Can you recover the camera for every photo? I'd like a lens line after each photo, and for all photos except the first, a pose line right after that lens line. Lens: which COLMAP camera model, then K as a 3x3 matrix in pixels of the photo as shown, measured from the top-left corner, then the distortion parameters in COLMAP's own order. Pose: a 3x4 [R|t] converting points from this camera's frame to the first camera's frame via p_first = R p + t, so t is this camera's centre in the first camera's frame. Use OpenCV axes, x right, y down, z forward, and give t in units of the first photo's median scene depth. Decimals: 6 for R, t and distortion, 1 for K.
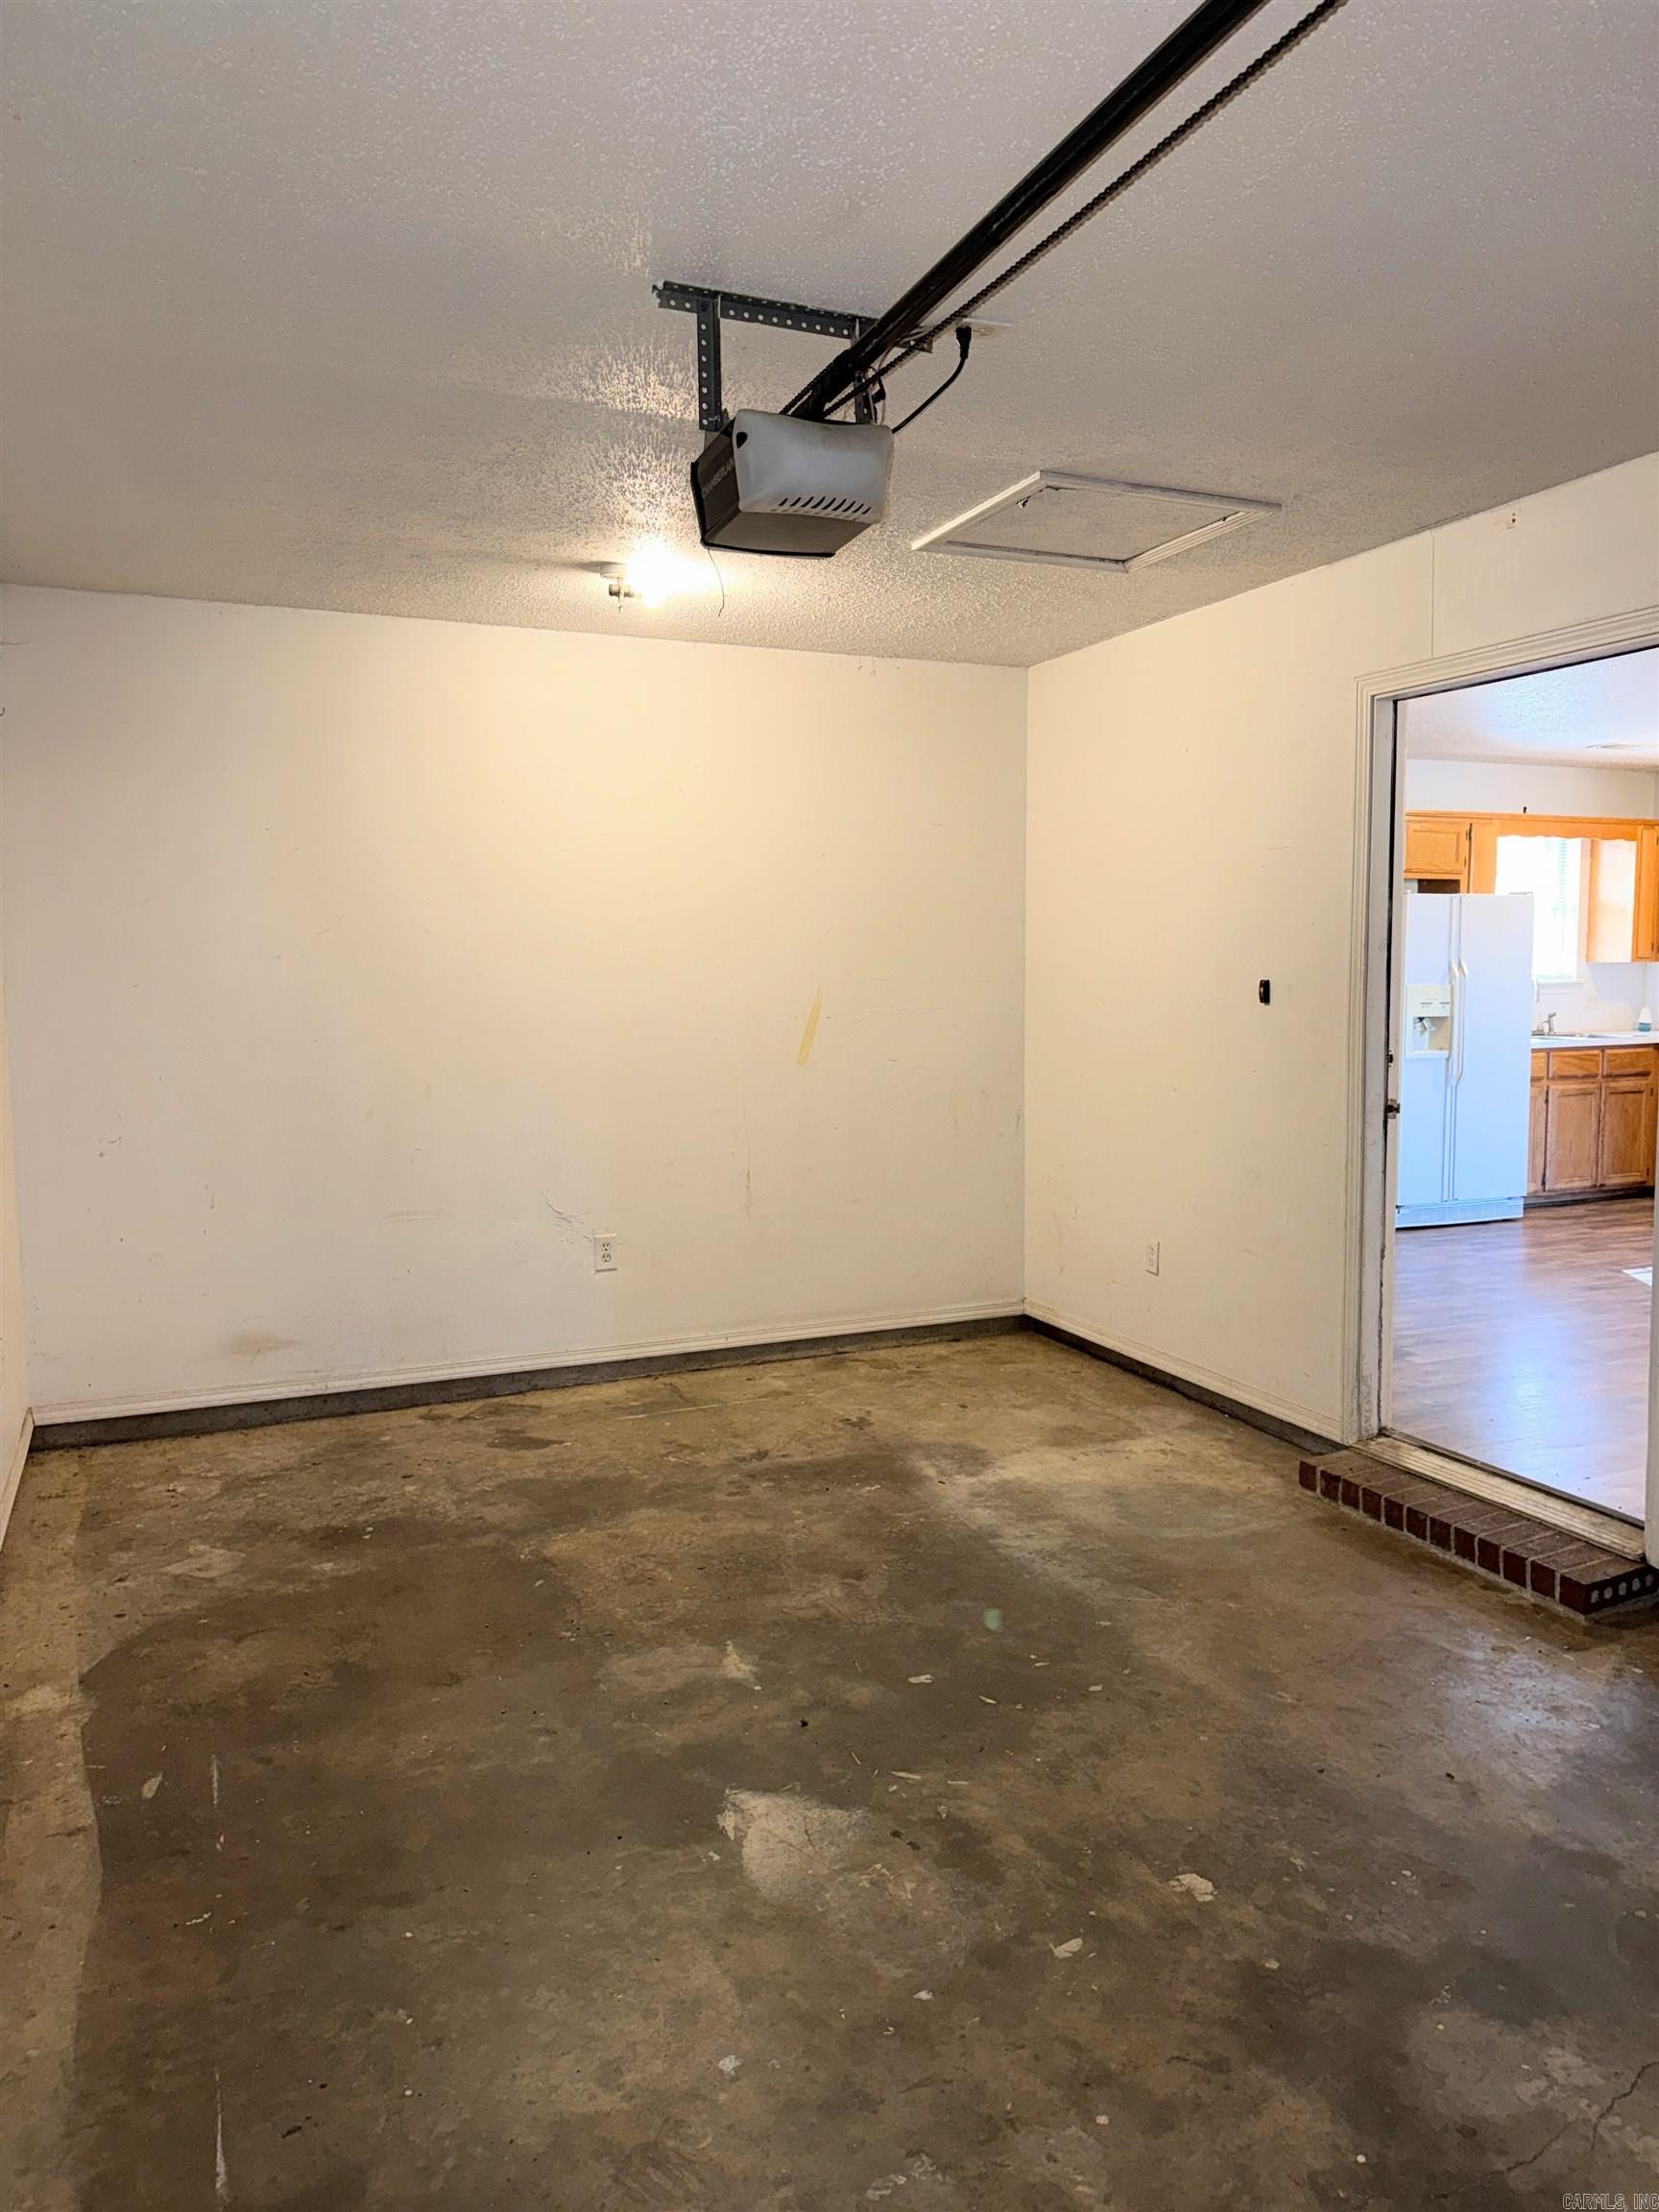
lens RADIAL K [[1563.5, 0, 829.5], [0, 1563.5, 1106.0], [0, 0, 1]] dist [-0.011717, 0.001895]
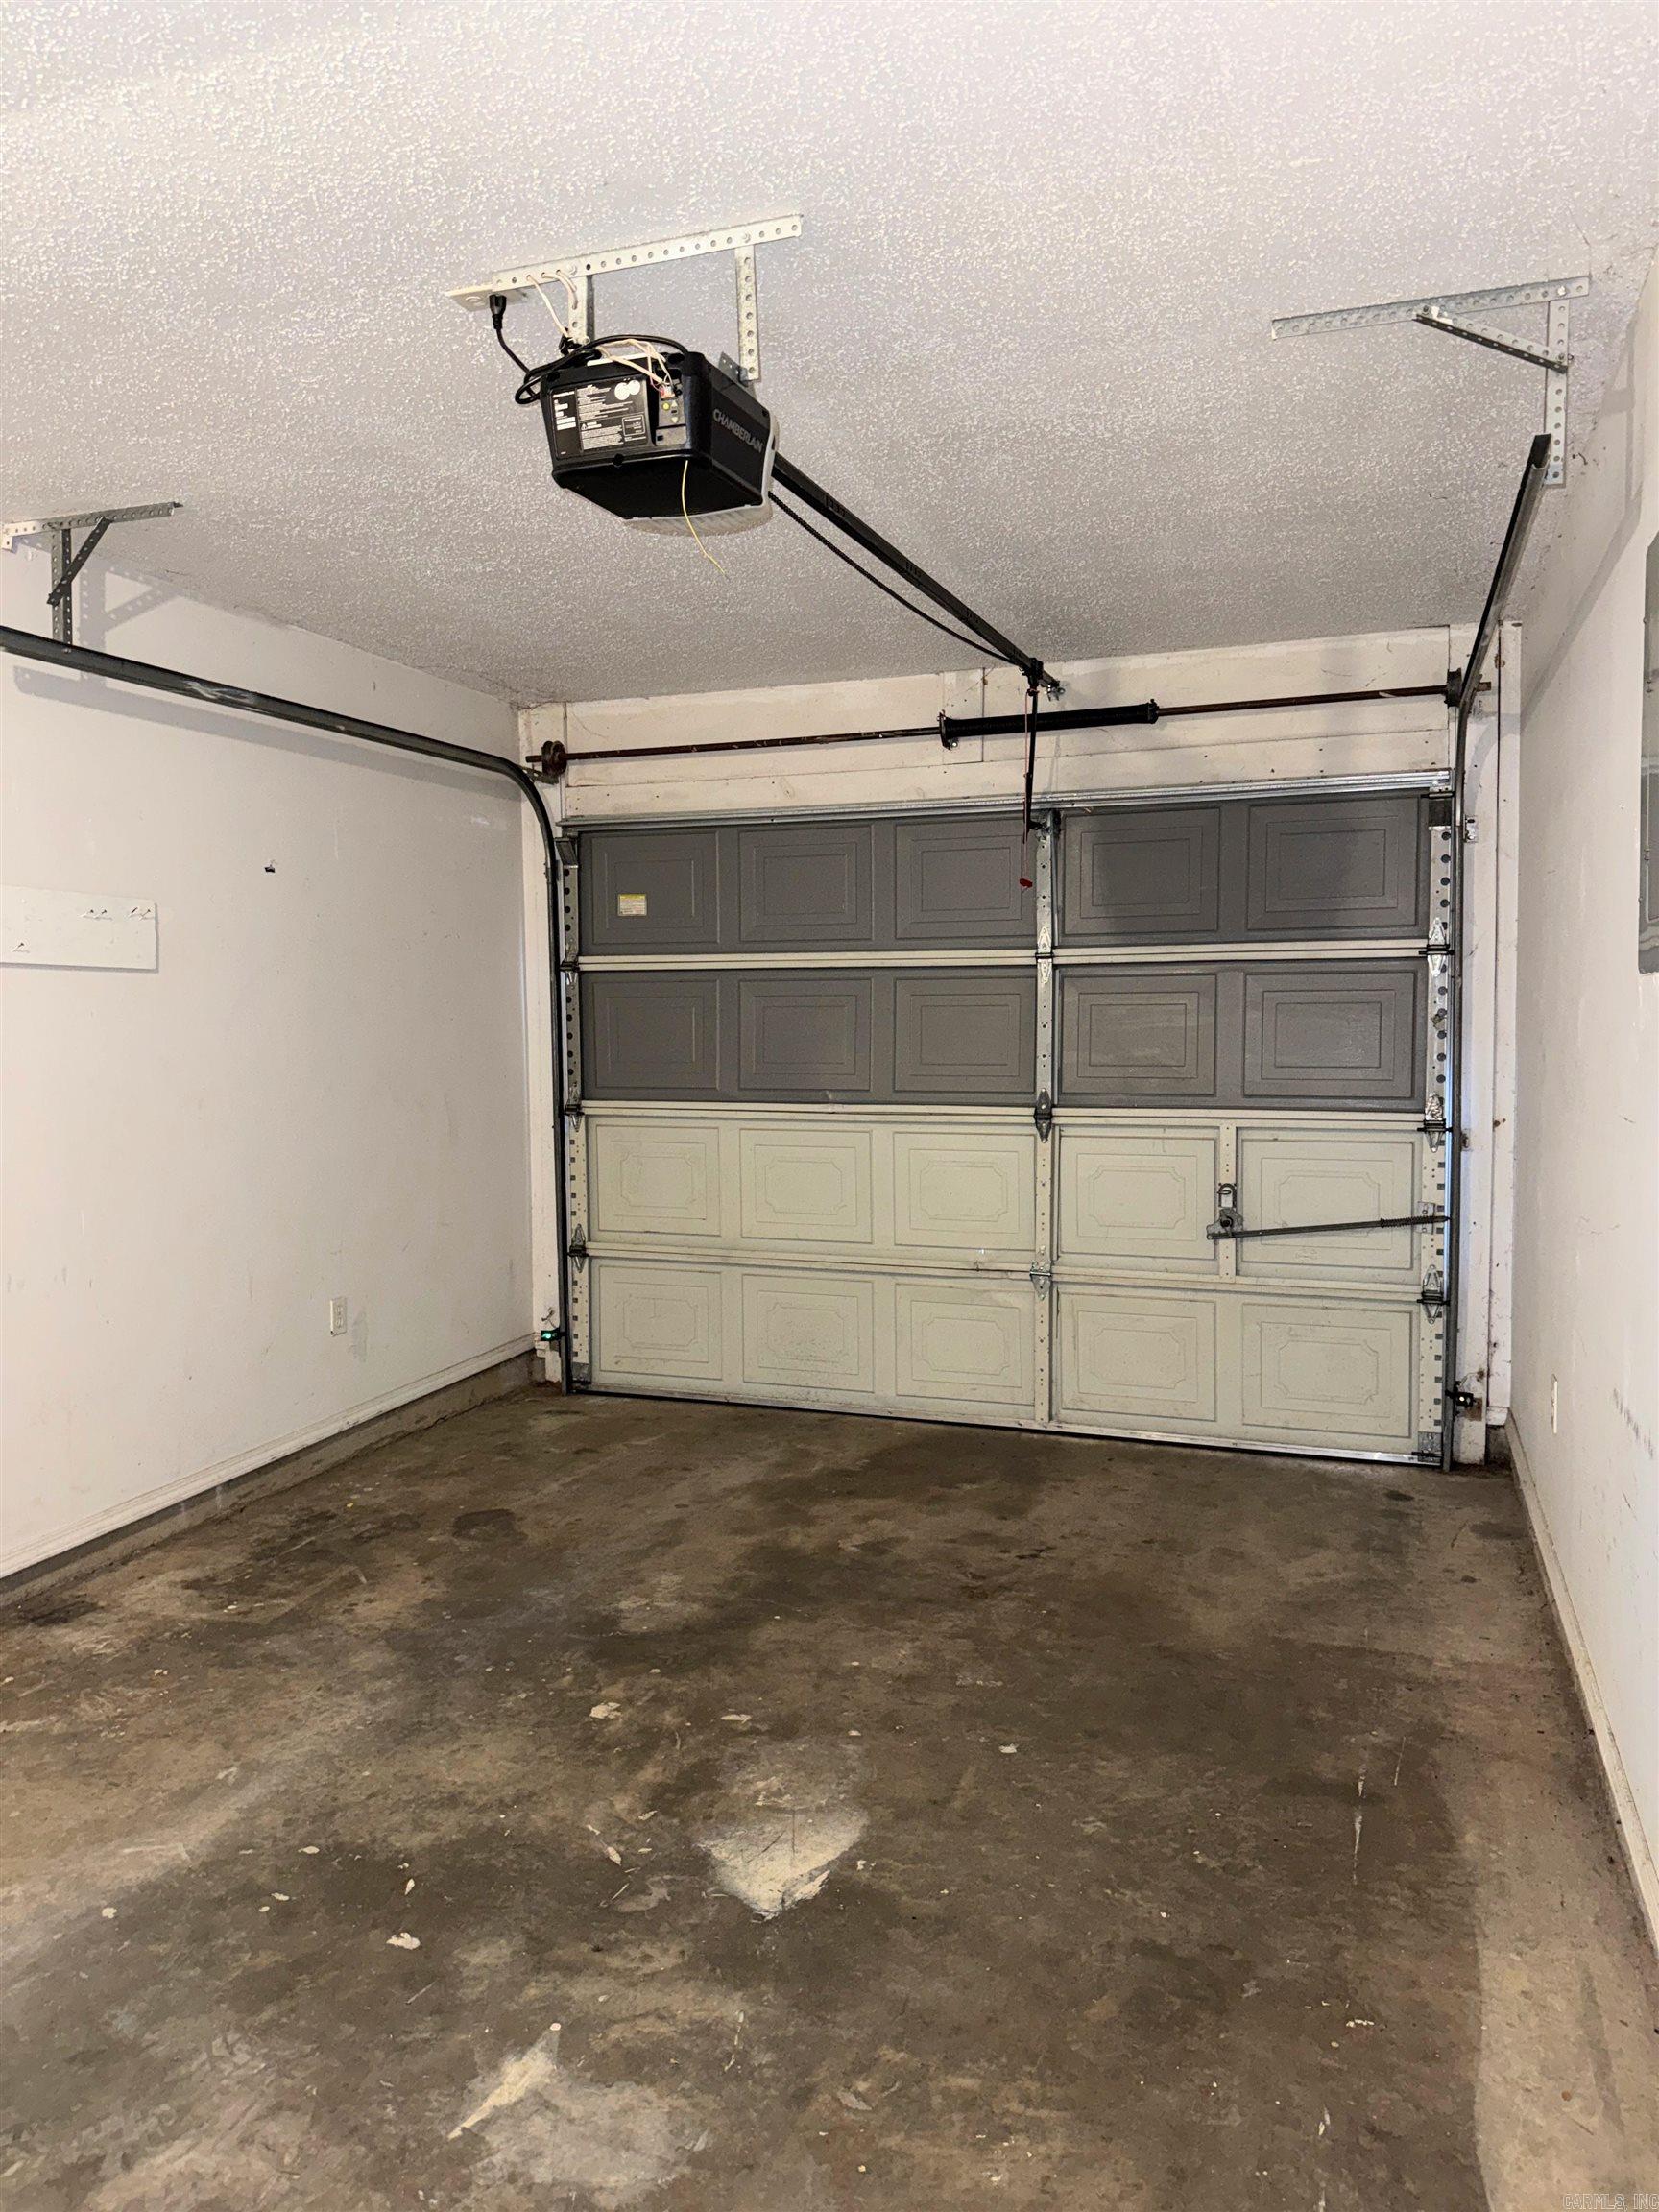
lens RADIAL K [[1563.5, 0, 829.5], [0, 1563.5, 1106.0], [0, 0, 1]] dist [-0.011717, 0.001895]
pose [[-0.733281, -0.031457, 0.679197, -0.710748], [0.081232, 0.987721, 0.133446, -0.135271], [-0.675055, 0.153026, -0.721722, 1.627791]]
